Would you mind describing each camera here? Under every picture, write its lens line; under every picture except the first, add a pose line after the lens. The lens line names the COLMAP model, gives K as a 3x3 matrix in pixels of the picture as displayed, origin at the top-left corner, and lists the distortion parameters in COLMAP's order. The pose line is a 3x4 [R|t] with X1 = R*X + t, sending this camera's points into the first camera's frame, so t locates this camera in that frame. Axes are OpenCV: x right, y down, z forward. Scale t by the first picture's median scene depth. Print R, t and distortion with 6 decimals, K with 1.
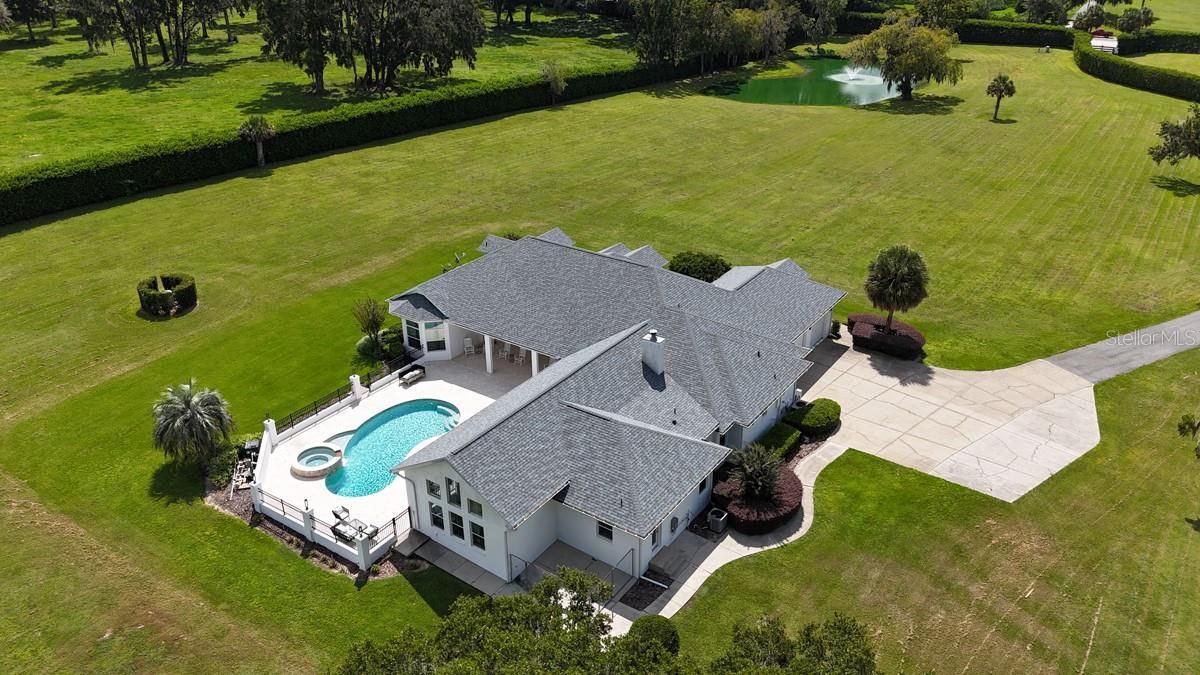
lens RADIAL K [[883.7, 0, 600.0], [0, 883.7, 337.5], [0, 0, 1]] dist [0.073878, -0.080225]
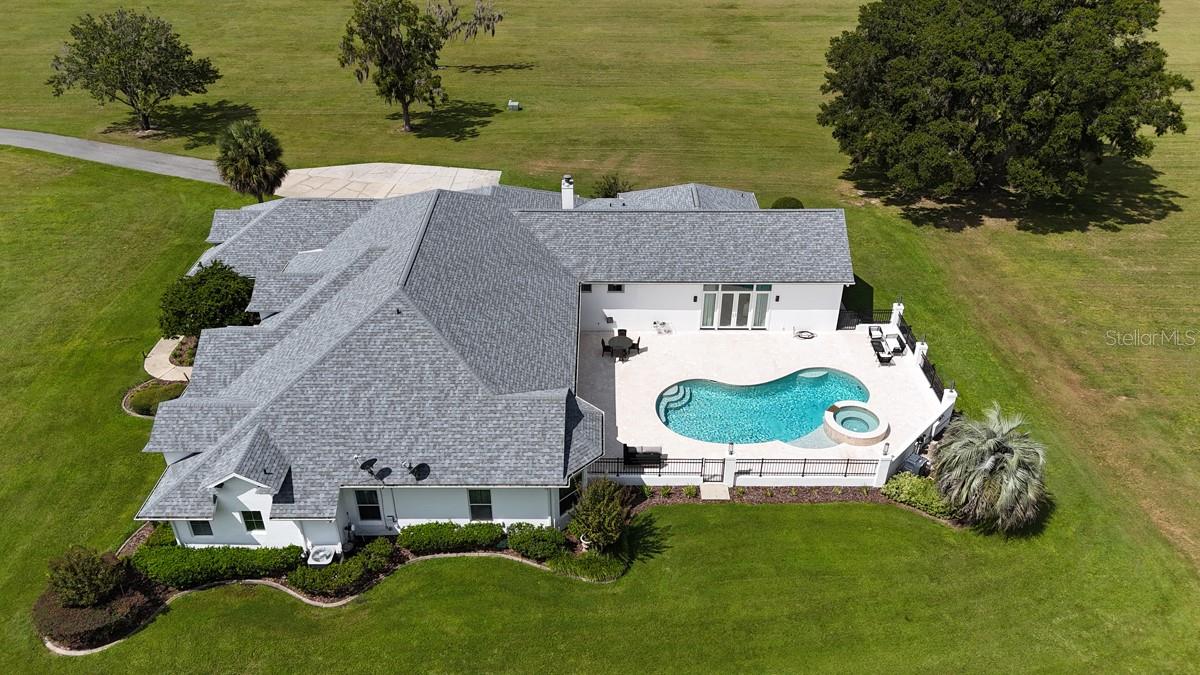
lens RADIAL K [[883.7, 0, 600.0], [0, 883.7, 337.5], [0, 0, 1]] dist [0.073878, -0.080225]
pose [[-0.572739, -0.437324, 0.693338, -0.546271], [0.367726, 0.618859, 0.694111, -0.428724], [-0.732630, 0.652503, -0.193629, 0.978952]]
